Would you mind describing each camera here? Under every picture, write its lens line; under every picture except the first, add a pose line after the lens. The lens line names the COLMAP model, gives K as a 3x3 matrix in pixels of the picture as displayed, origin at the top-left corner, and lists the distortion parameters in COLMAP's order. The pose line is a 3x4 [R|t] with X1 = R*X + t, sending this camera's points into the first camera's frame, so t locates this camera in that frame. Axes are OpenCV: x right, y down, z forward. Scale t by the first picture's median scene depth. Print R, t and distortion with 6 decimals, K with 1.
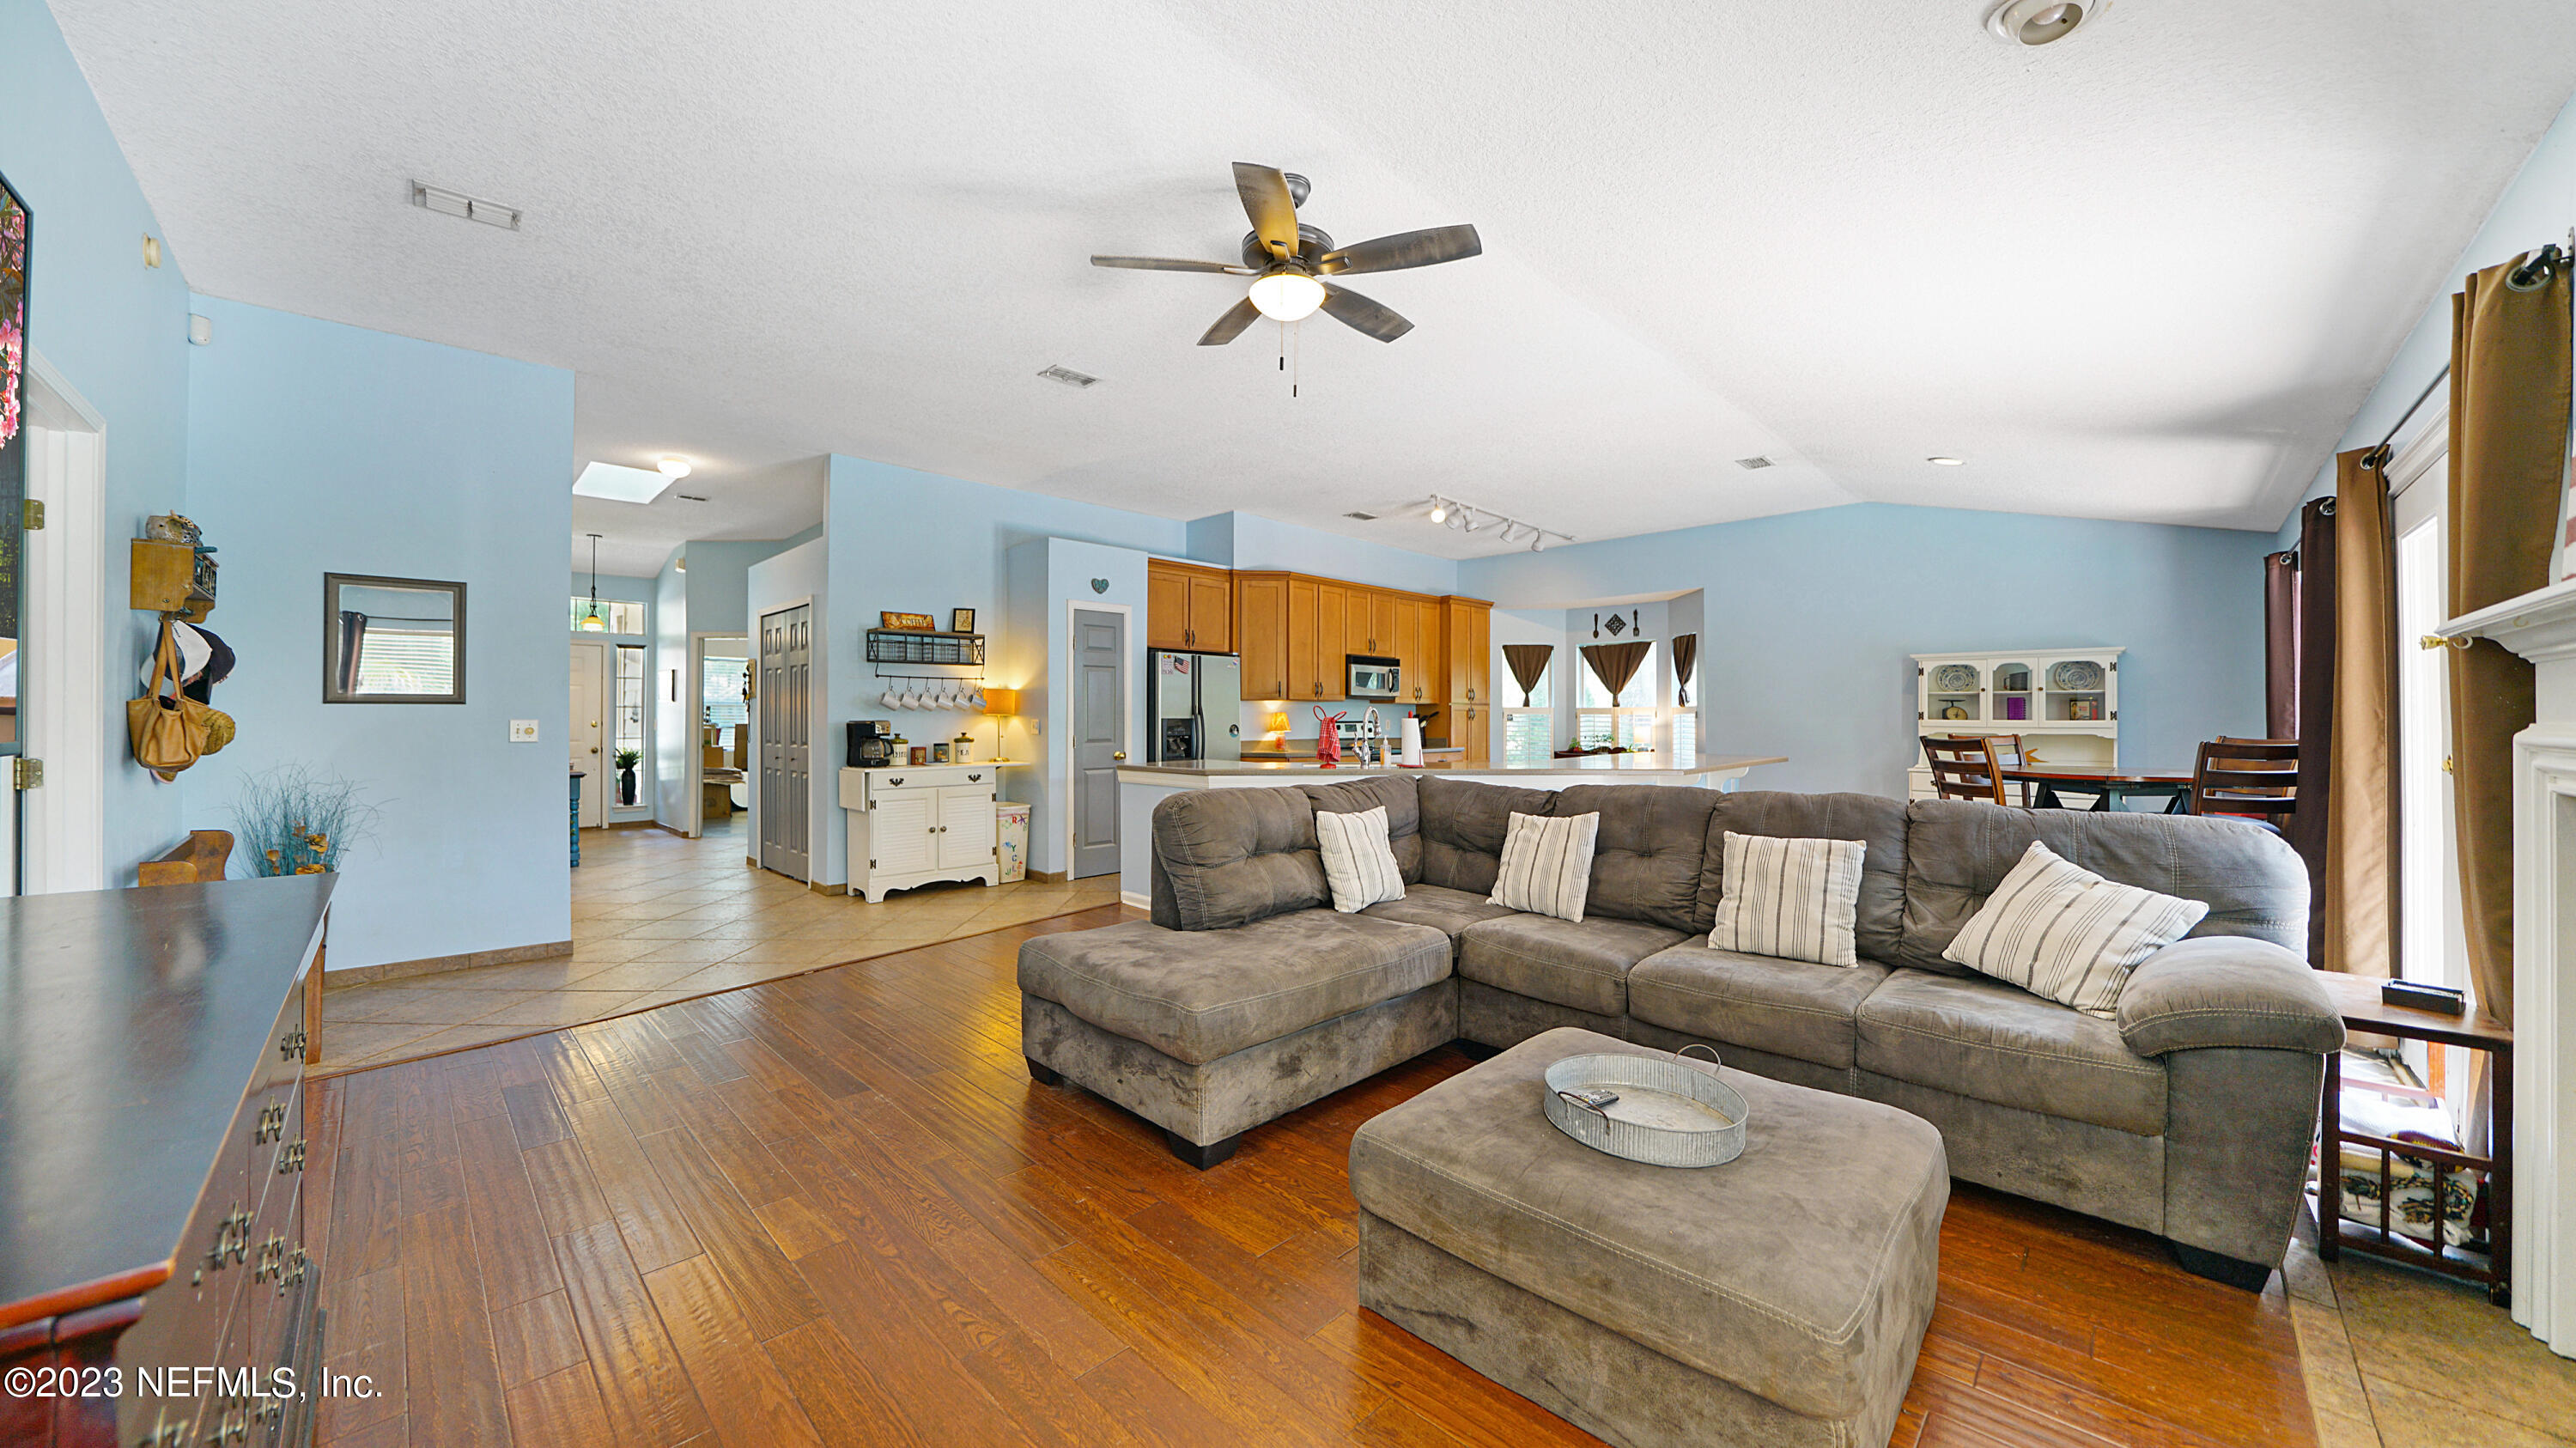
lens RADIAL K [[902.8, 0, 1287.2], [0, 902.8, 709.6], [0, 0, 1]] dist [-0.022530, 0.002974]
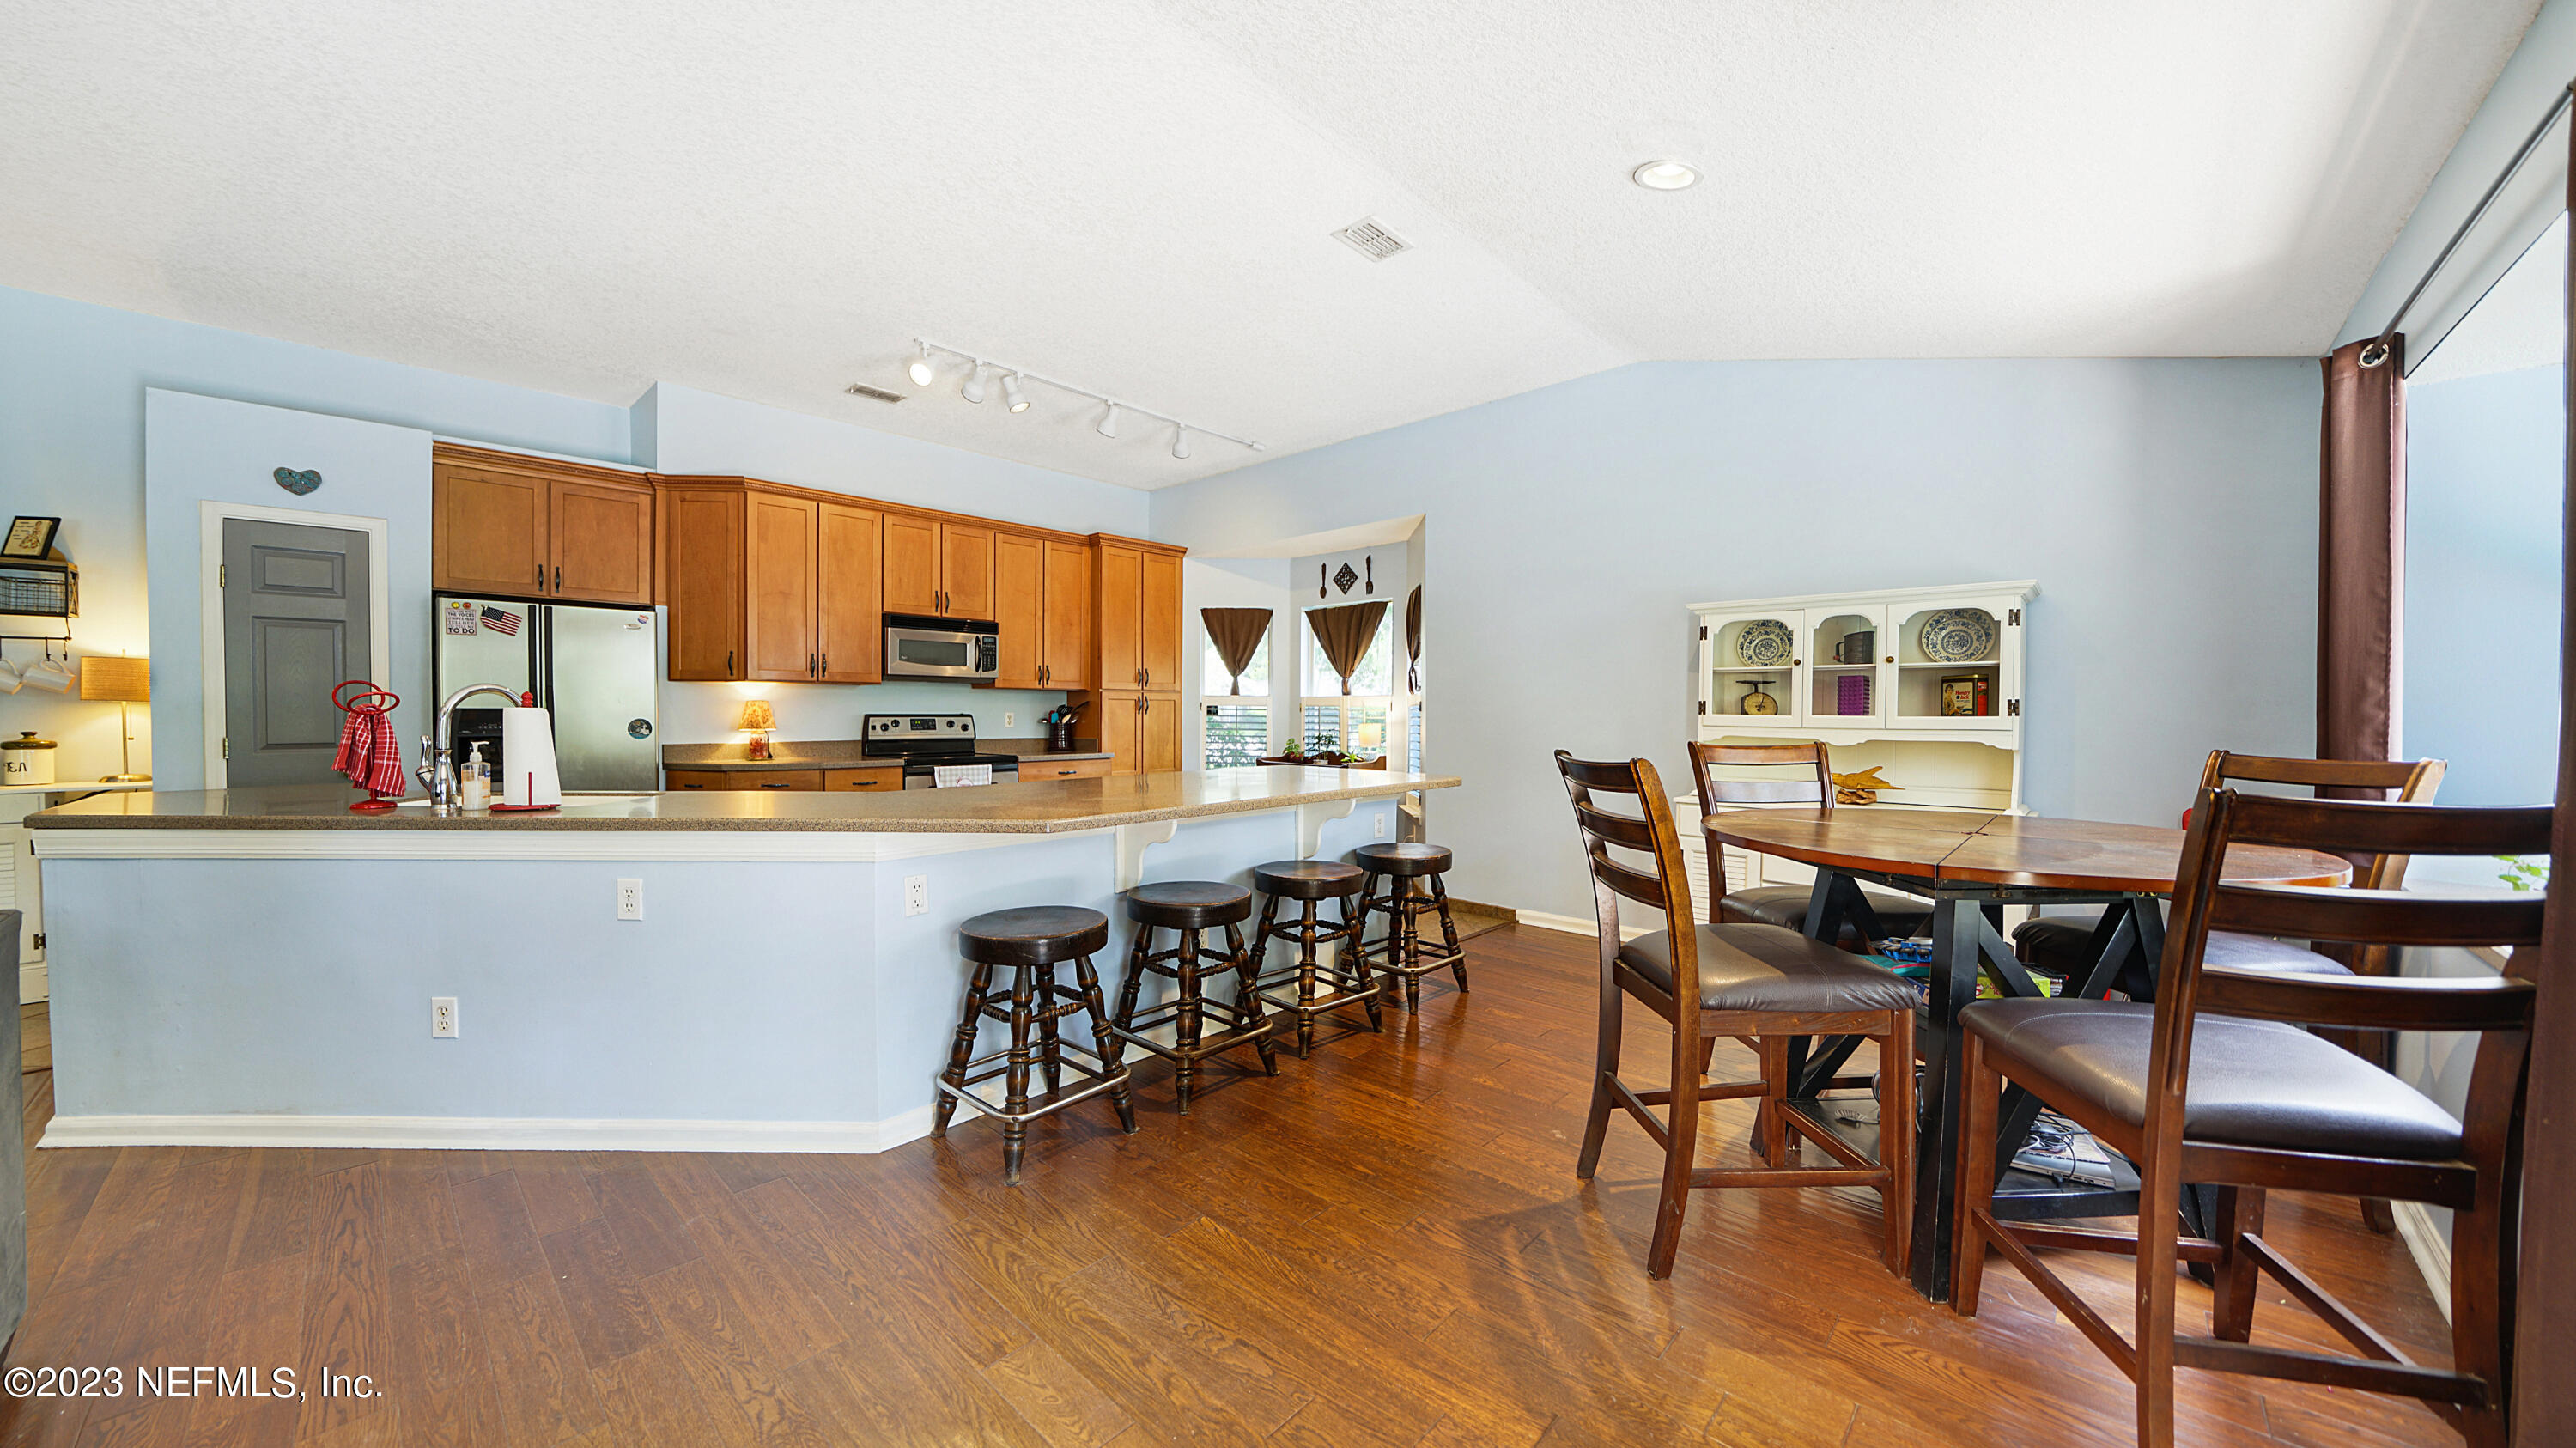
lens RADIAL K [[902.8, 0, 1279.8], [0, 902.8, 729.2], [0, 0, 1]] dist [-0.022530, 0.002974]
pose [[0.999835, 0.002936, 0.017933, 0.329783], [-0.003428, 0.999616, 0.027497, 0.004466], [-0.017846, -0.027554, 0.999461, 0.323143]]
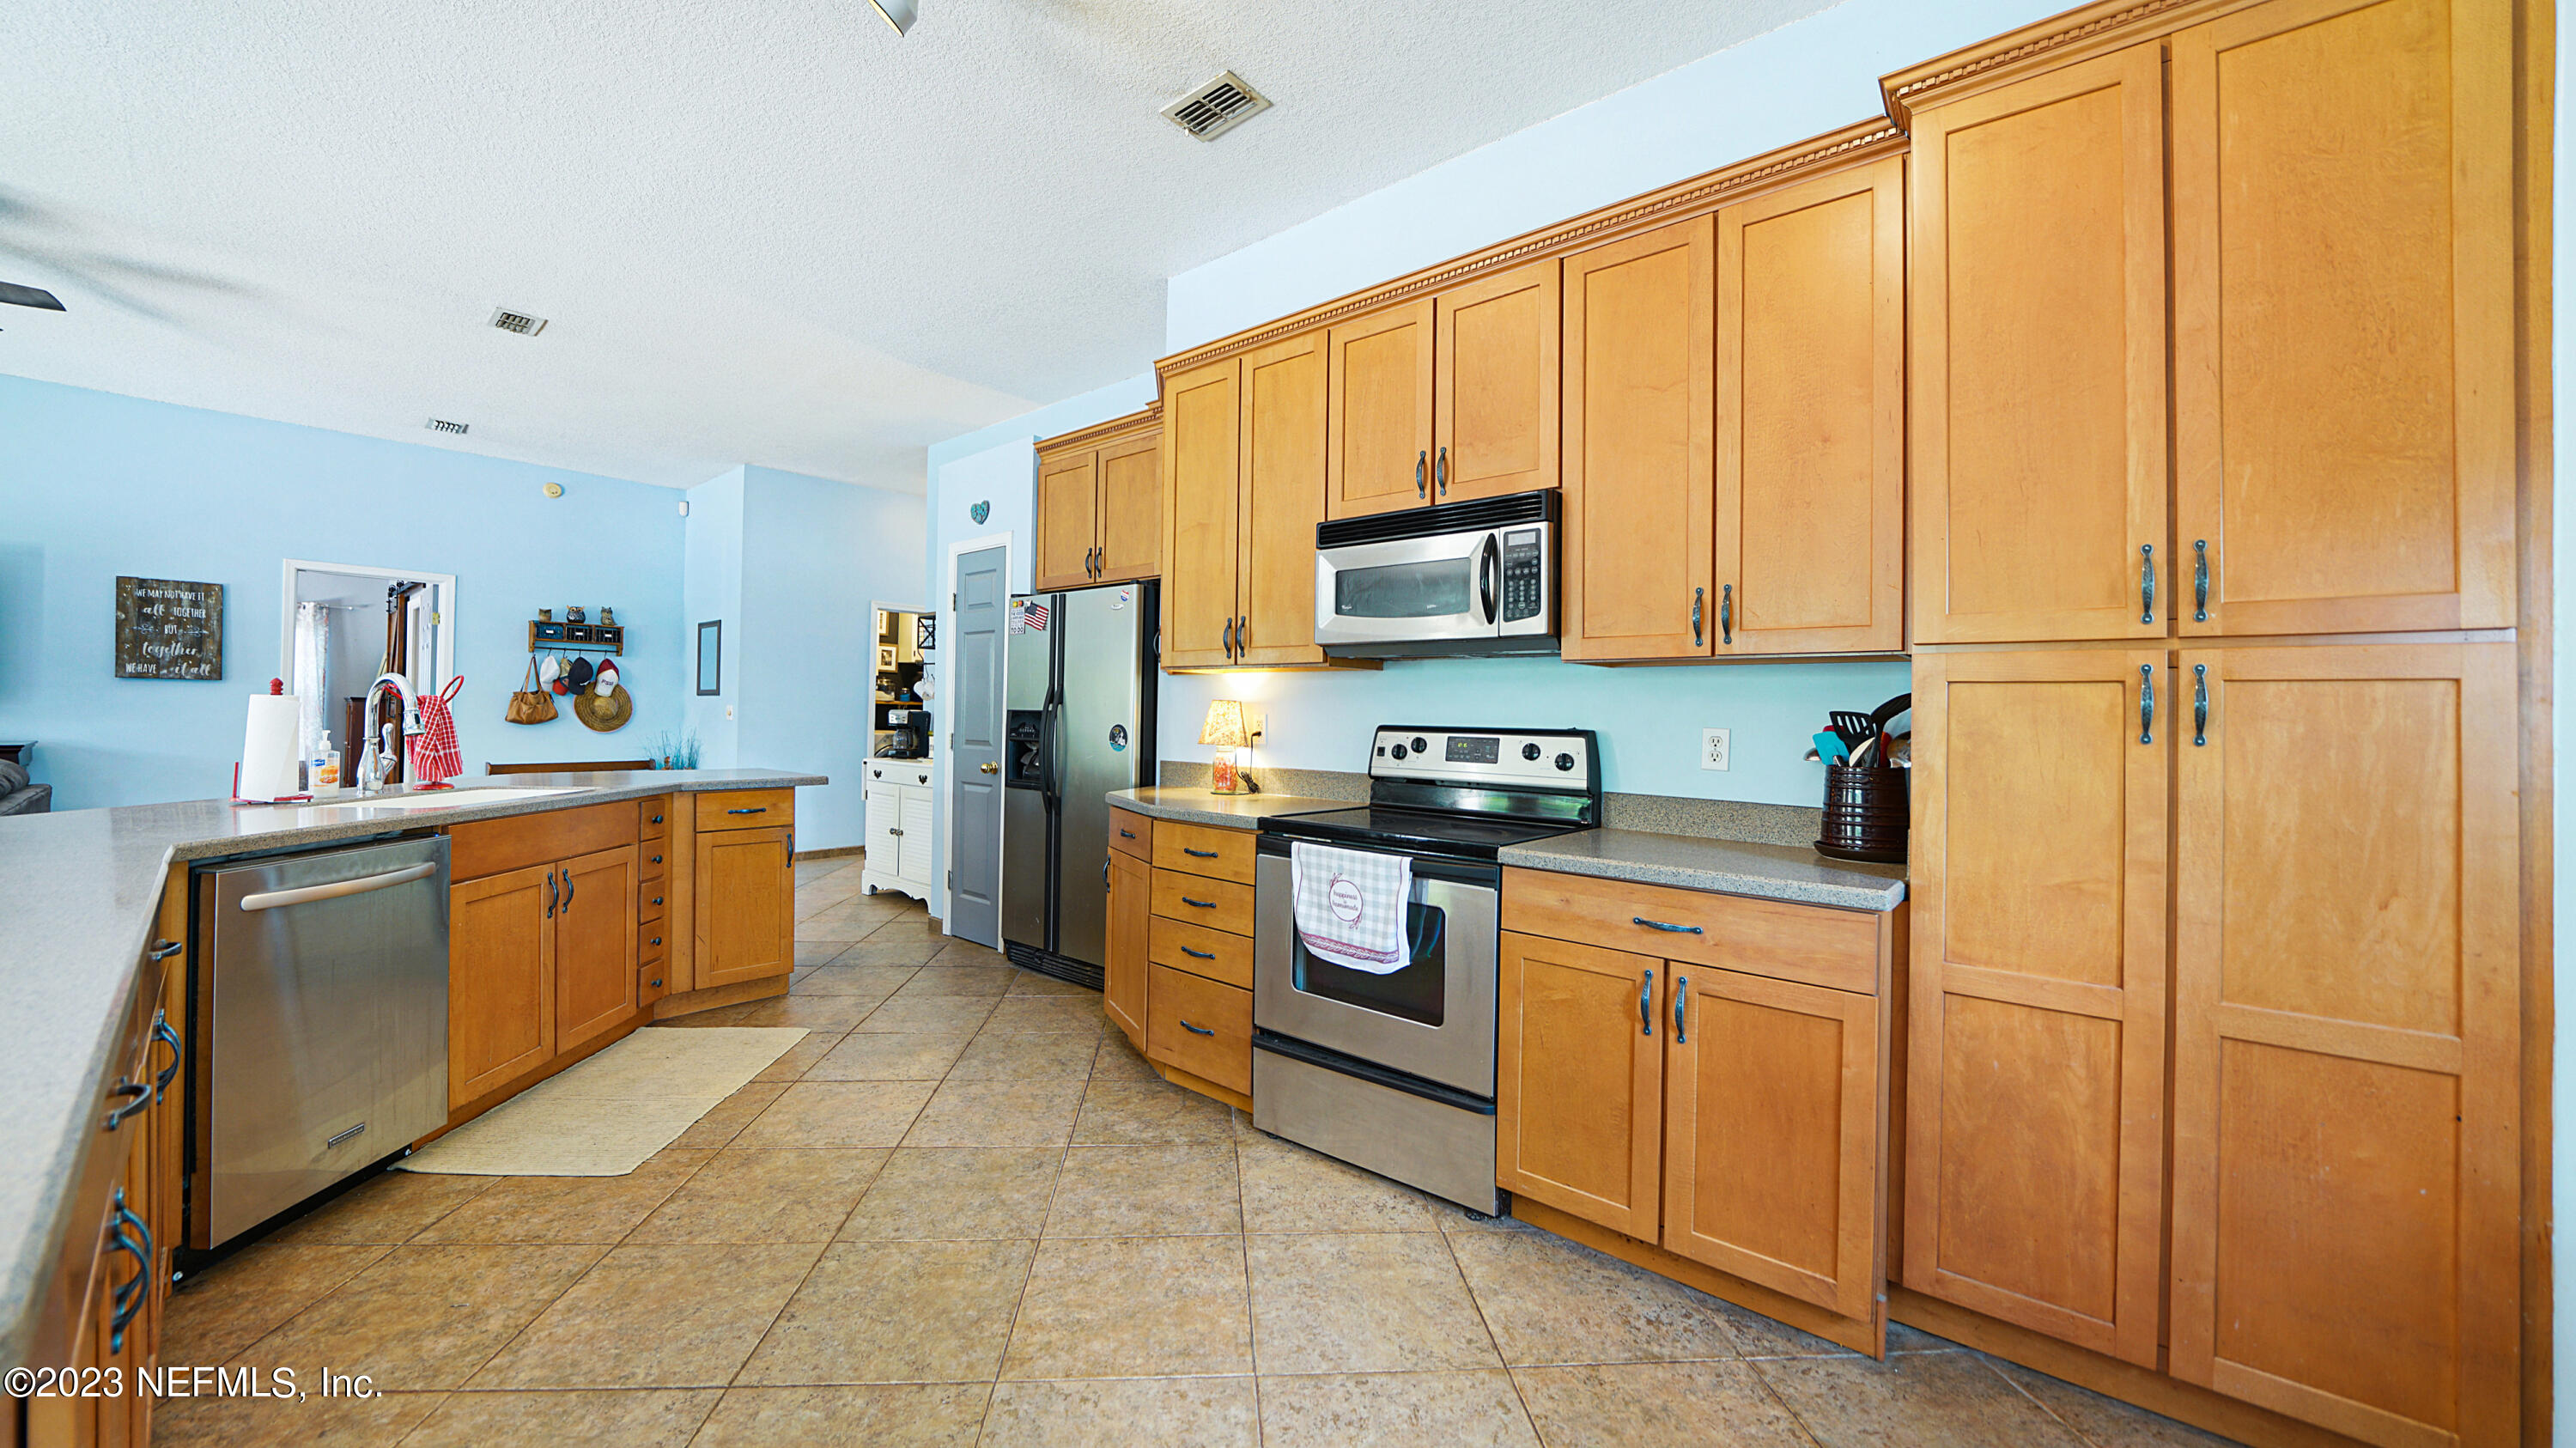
lens RADIAL K [[902.8, 0, 1309.5], [0, 902.8, 712.4], [0, 0, 1]] dist [-0.022530, 0.002974]
pose [[0.098944, -0.002125, -0.995091, 0.378960], [-0.010509, 0.999940, -0.003180, 0.009018], [0.995037, 0.010772, 0.098916, 0.922458]]
